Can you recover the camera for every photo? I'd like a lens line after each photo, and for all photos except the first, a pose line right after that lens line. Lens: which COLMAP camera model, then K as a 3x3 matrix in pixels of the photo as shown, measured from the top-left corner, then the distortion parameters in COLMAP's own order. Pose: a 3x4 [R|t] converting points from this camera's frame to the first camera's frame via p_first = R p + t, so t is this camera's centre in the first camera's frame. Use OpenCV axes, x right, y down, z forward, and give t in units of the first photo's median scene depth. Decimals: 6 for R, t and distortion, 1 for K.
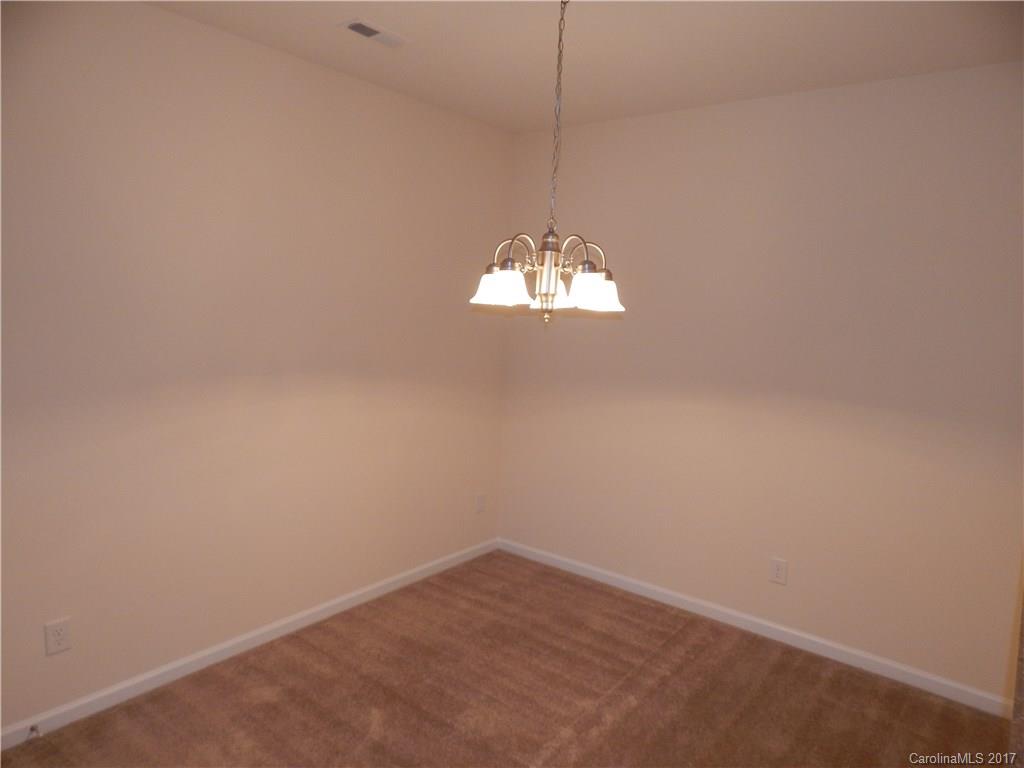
lens RADIAL K [[688.4, 0, 498.6], [0, 688.4, 378.6], [0, 0, 1]] dist [-0.001541, -0.000825]
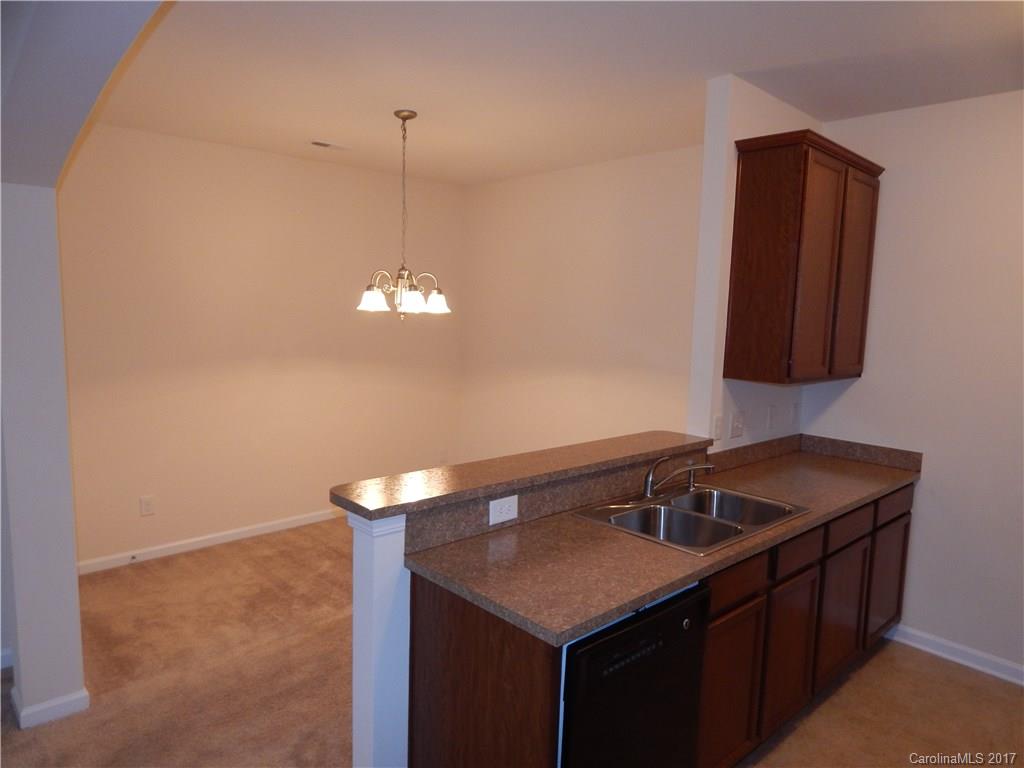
lens RADIAL K [[692.1, 0, 505.9], [0, 692.1, 381.7], [0, 0, 1]] dist [0.000487, -0.002947]
pose [[0.989085, -0.002611, -0.147323, 0.564275], [0.001091, 0.999945, -0.010395, 0.089072], [0.147342, 0.010120, 0.989034, -0.656854]]
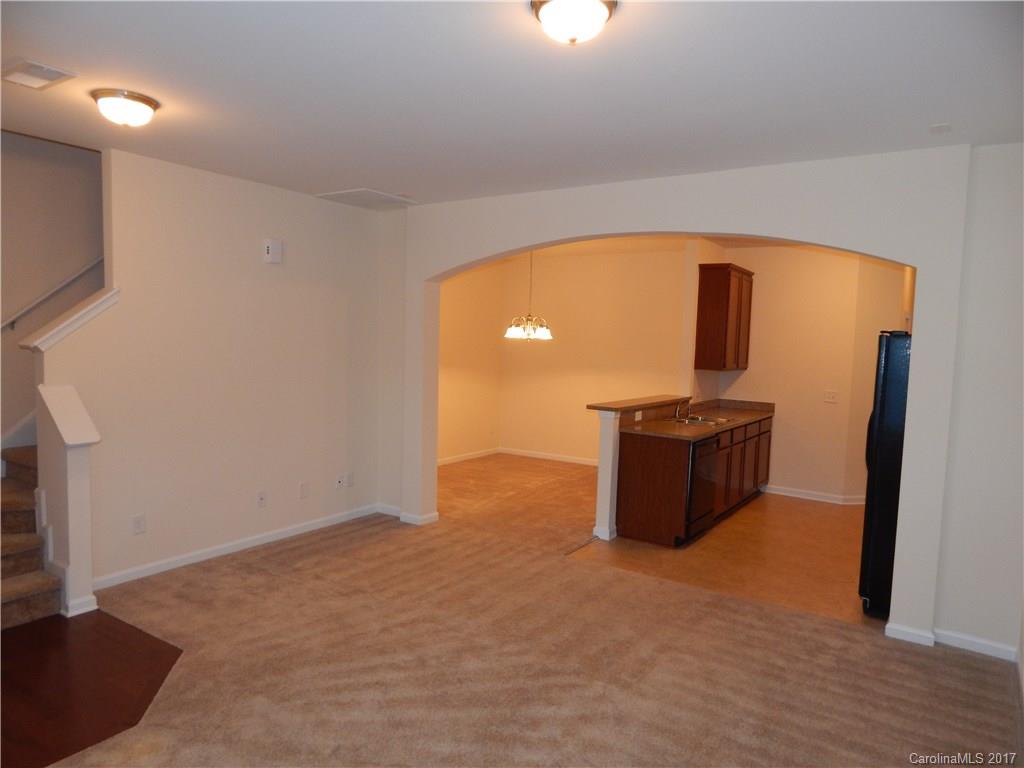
lens RADIAL K [[692.1, 0, 505.9], [0, 692.1, 381.7], [0, 0, 1]] dist [0.000487, -0.002947]
pose [[0.997050, -0.017445, 0.074743, -0.283302], [0.020616, 0.998911, -0.041863, 0.236876], [-0.073932, 0.043281, 0.996324, -2.229312]]
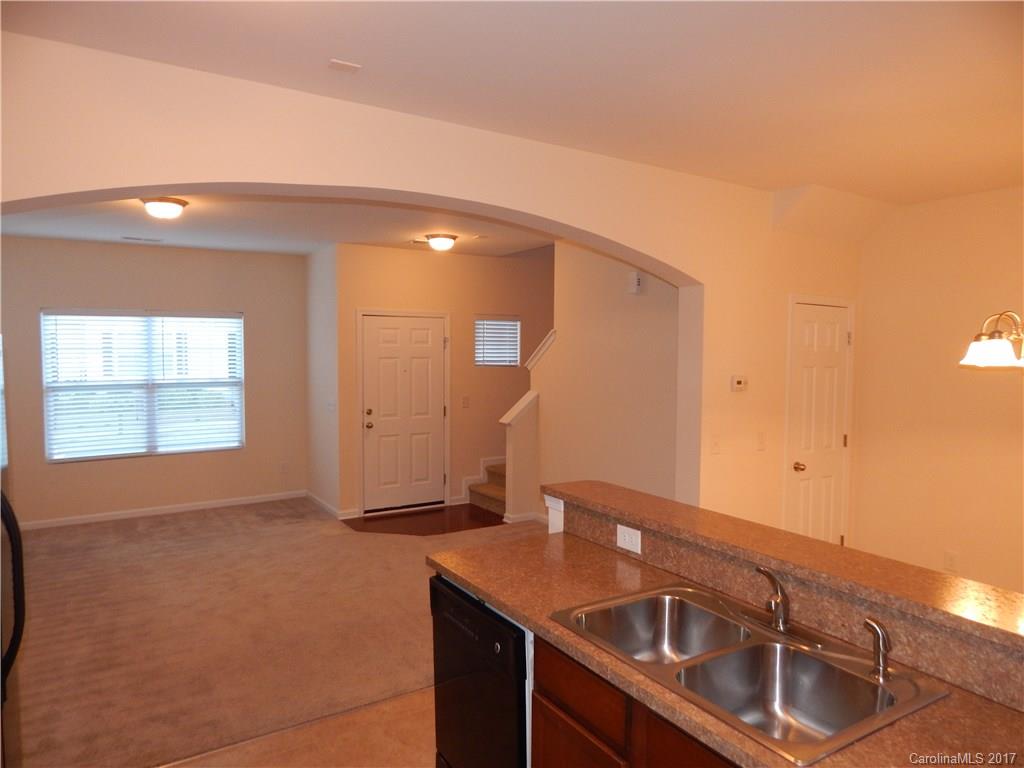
lens RADIAL K [[692.1, 0, 505.9], [0, 692.1, 381.7], [0, 0, 1]] dist [0.000487, -0.002947]
pose [[-0.338543, -0.001946, -0.940949, 1.565440], [-0.136444, 0.989530, 0.047044, -0.010471], [0.931006, 0.144314, -0.335264, 0.569940]]
